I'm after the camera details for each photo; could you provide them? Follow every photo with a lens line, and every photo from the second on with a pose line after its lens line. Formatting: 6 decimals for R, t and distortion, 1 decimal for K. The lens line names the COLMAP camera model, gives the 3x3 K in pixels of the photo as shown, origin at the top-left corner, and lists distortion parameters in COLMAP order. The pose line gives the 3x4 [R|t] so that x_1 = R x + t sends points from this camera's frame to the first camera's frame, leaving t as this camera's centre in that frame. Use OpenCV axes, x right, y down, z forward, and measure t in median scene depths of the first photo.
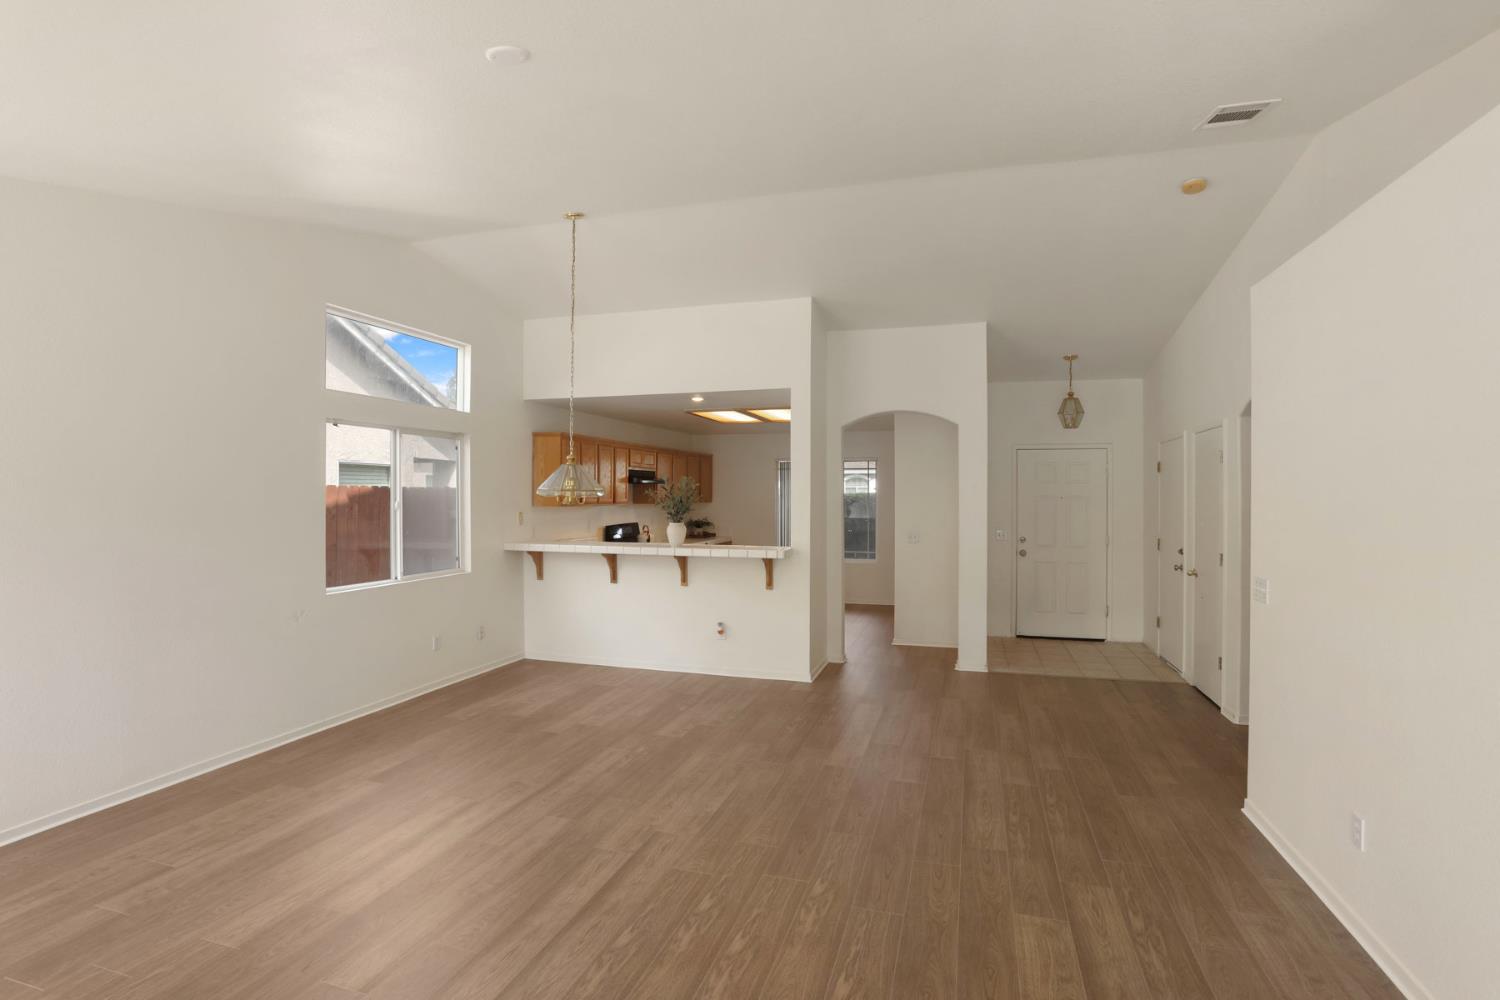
lens RADIAL K [[735.7, 0, 728.0], [0, 735.7, 499.1], [0, 0, 1]] dist [-0.078922, 0.041820]
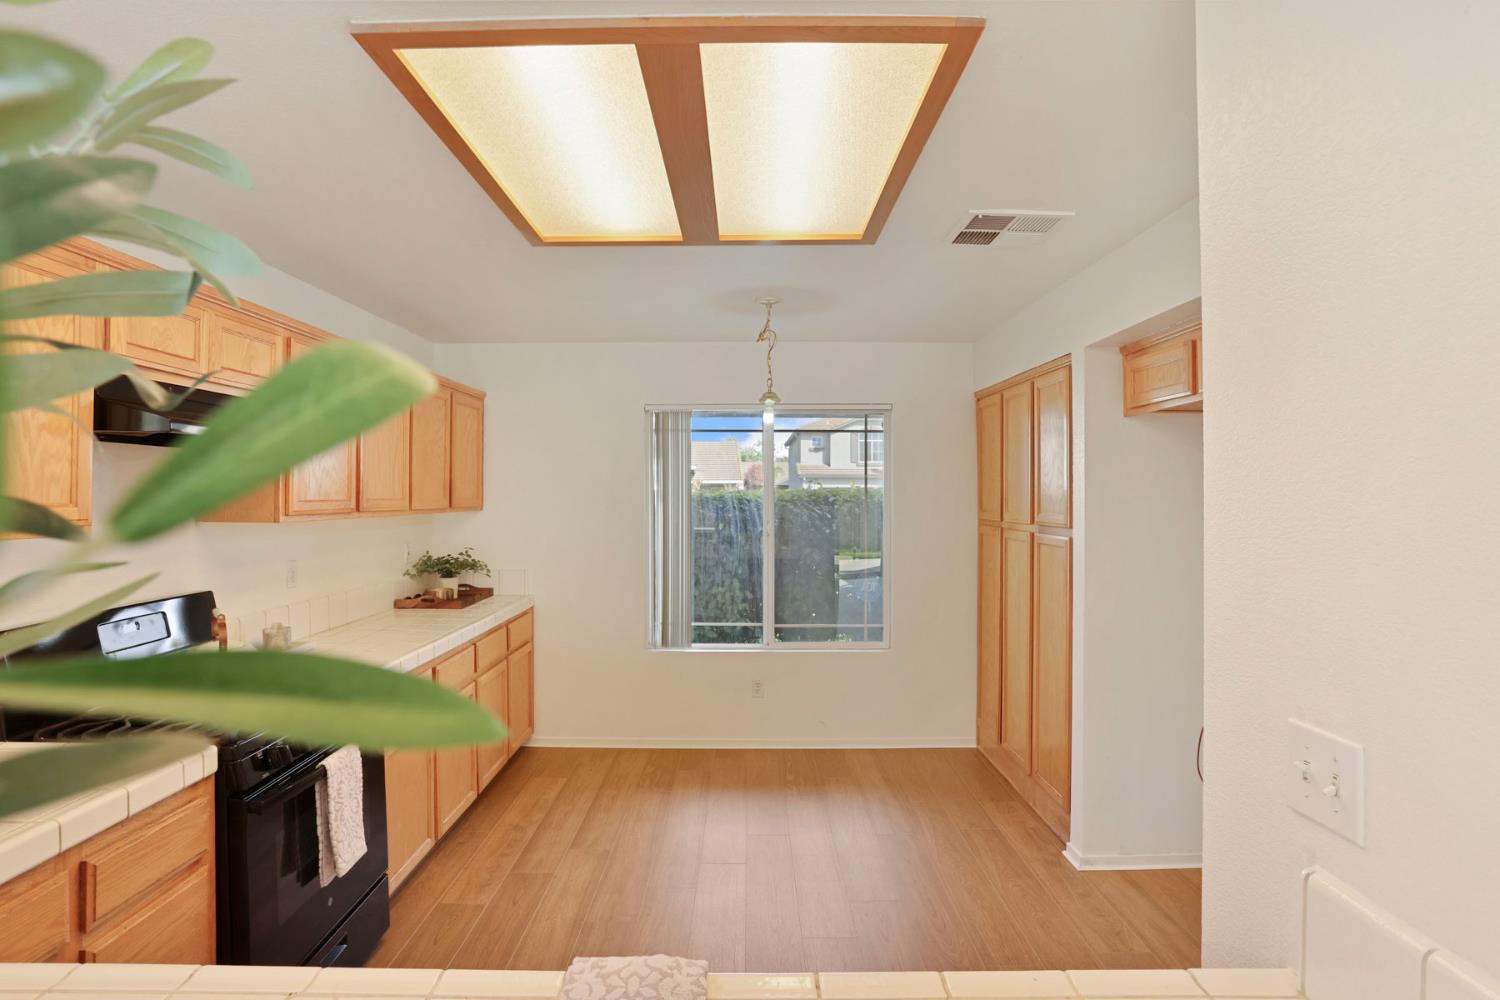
lens RADIAL K [[779.1, 0, 734.5], [0, 779.1, 498.8], [0, 0, 1]] dist [-0.079159, 0.041985]
pose [[0.952970, -0.002467, 0.303055, -0.034912], [0.002821, 0.999996, -0.000729, -0.002848], [-0.303052, 0.001550, 0.952973, 1.041304]]
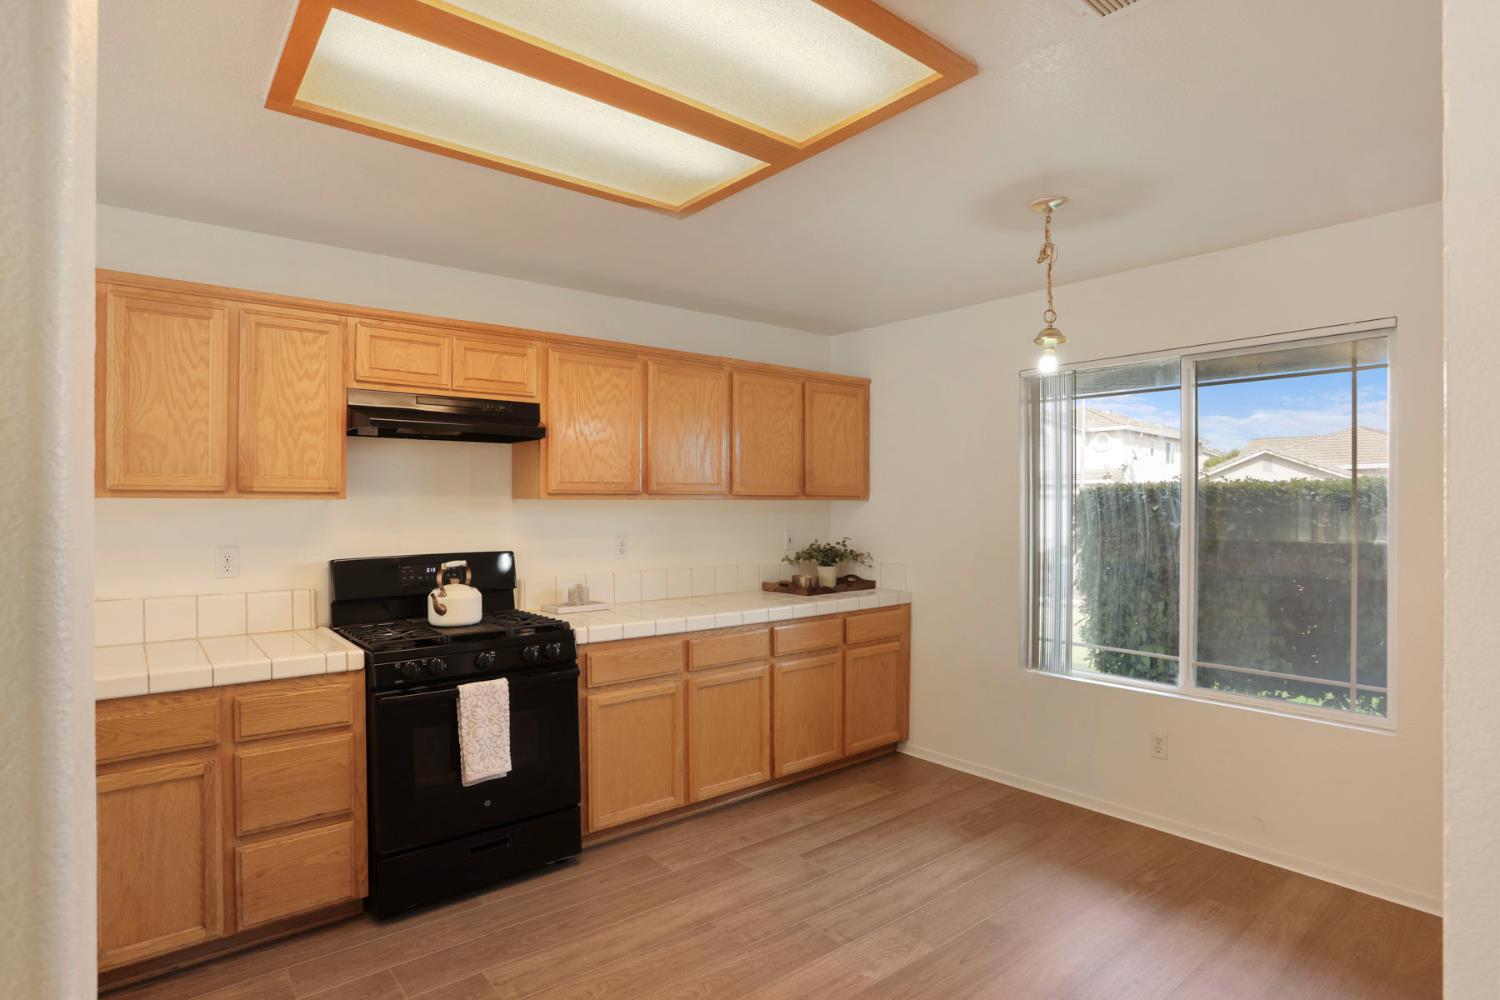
lens RADIAL K [[781.5, 0, 735.1], [0, 781.5, 508.7], [0, 0, 1]] dist [-0.075905, 0.045128]
pose [[0.840943, 0.001213, -0.541123, 0.267073], [-0.002023, 0.999998, -0.000903, 0.017183], [0.541120, 0.001854, 0.840943, 1.148315]]
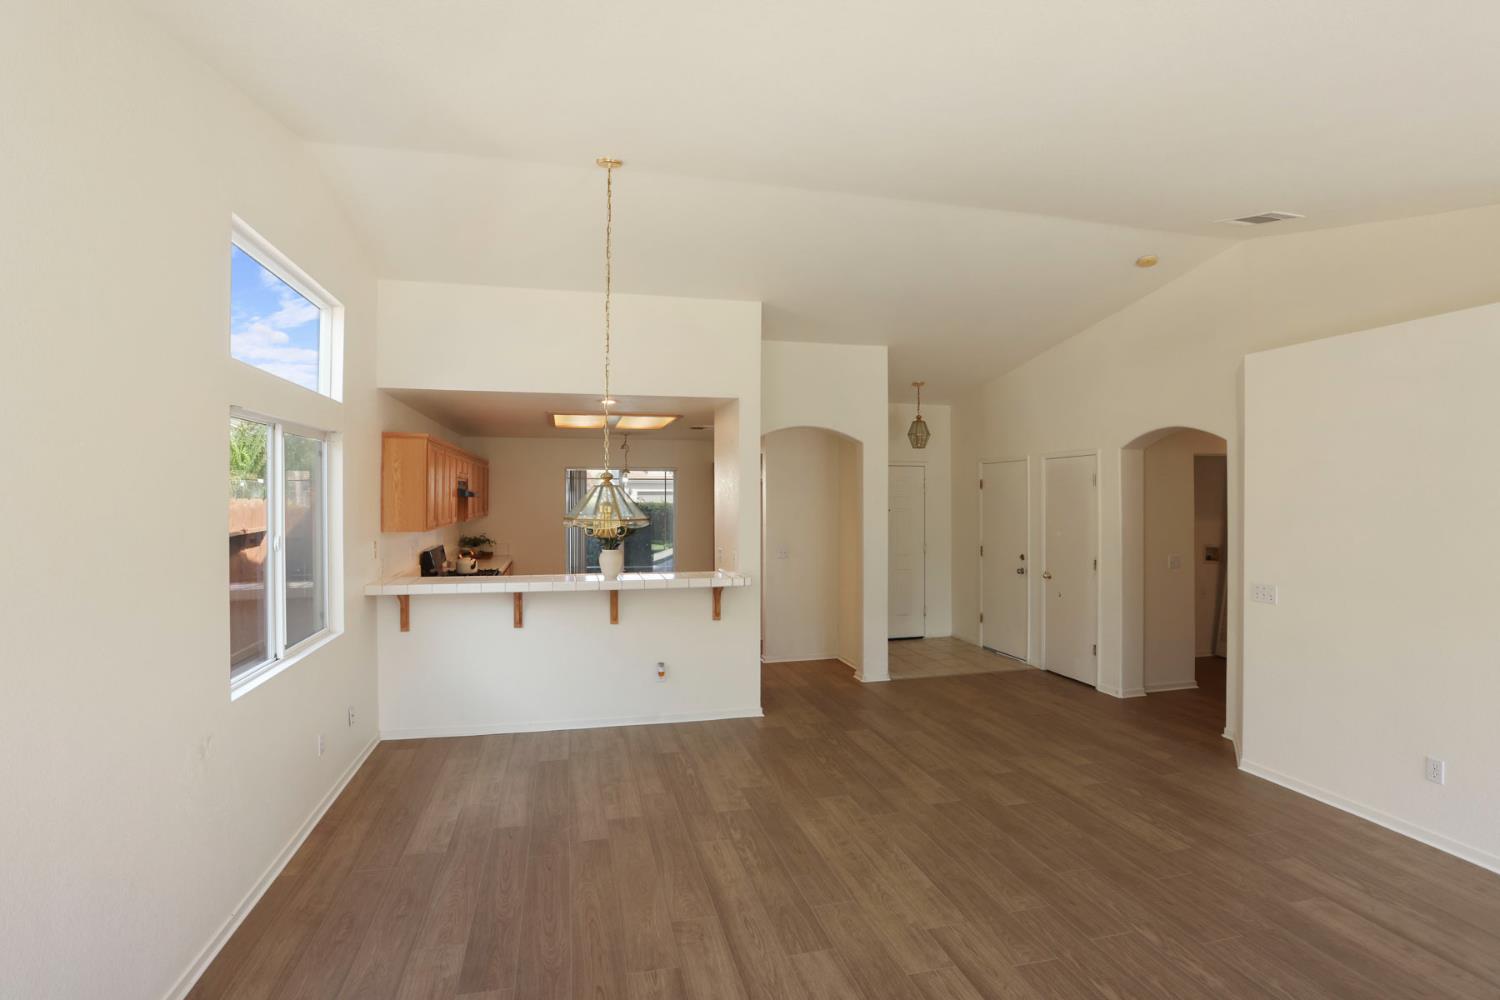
lens RADIAL K [[741.4, 0, 734.4], [0, 741.4, 498.2], [0, 0, 1]] dist [-0.077016, 0.034866]
pose [[0.853800, -0.004167, 0.520584, -0.415420], [0.005011, 0.999987, -0.000214, -0.027554], [-0.520576, 0.002791, 0.853811, 0.223898]]
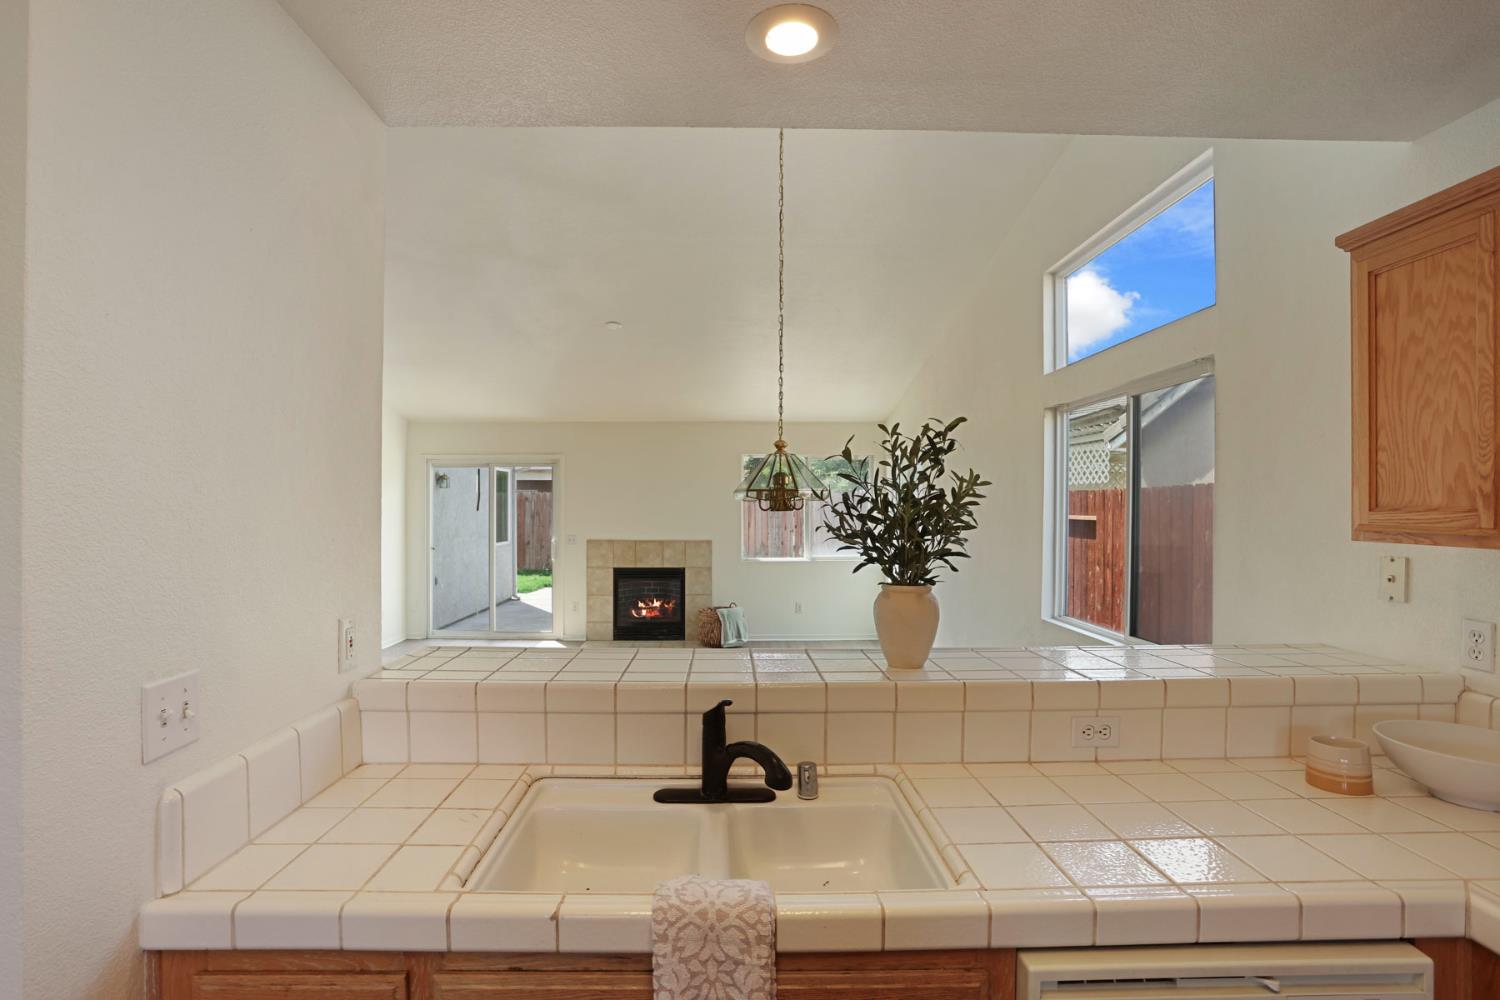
lens RADIAL K [[741.4, 0, 734.4], [0, 741.4, 498.2], [0, 0, 1]] dist [-0.077016, 0.034866]
pose [[-0.945905, -0.008110, -0.324342, 0.048678], [-0.007104, 0.999966, -0.004286, -0.001741], [0.324365, -0.001750, -0.945930, 1.372791]]
